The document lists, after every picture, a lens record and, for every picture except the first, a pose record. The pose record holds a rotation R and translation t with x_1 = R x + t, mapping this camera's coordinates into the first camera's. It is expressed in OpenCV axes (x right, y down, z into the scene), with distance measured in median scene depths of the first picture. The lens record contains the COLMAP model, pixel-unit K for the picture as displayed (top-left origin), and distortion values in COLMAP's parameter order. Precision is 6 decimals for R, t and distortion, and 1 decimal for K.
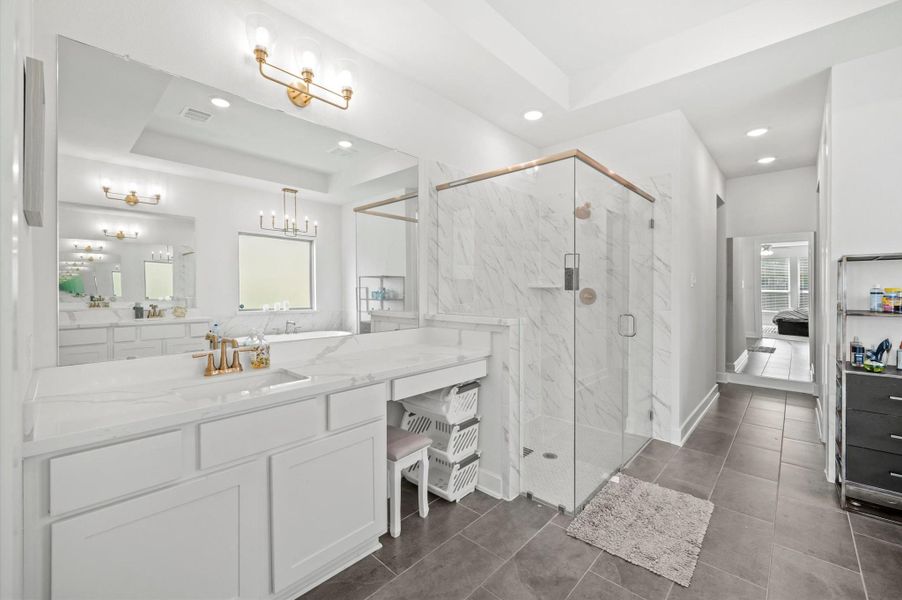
lens RADIAL K [[373.1, 0, 449.9], [0, 373.1, 290.3], [0, 0, 1]] dist [-0.005750, 0.000129]
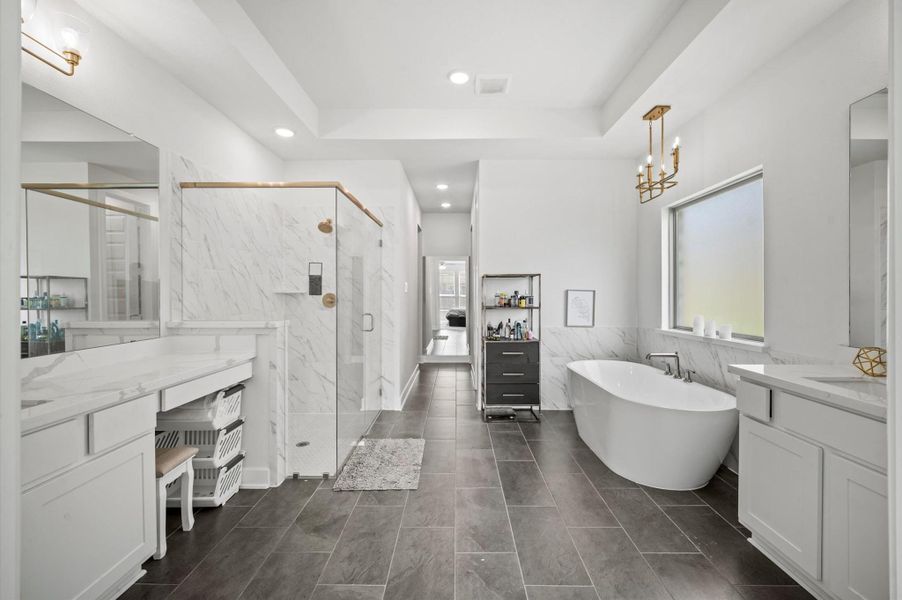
lens RADIAL K [[373.1, 0, 453.1], [0, 373.1, 297.0], [0, 0, 1]] dist [-0.005750, 0.000129]
pose [[0.736654, -0.006196, 0.676242, -0.190294], [0.003091, 0.999978, 0.005795, -0.000321], [-0.676263, -0.002178, 0.736657, -0.155153]]
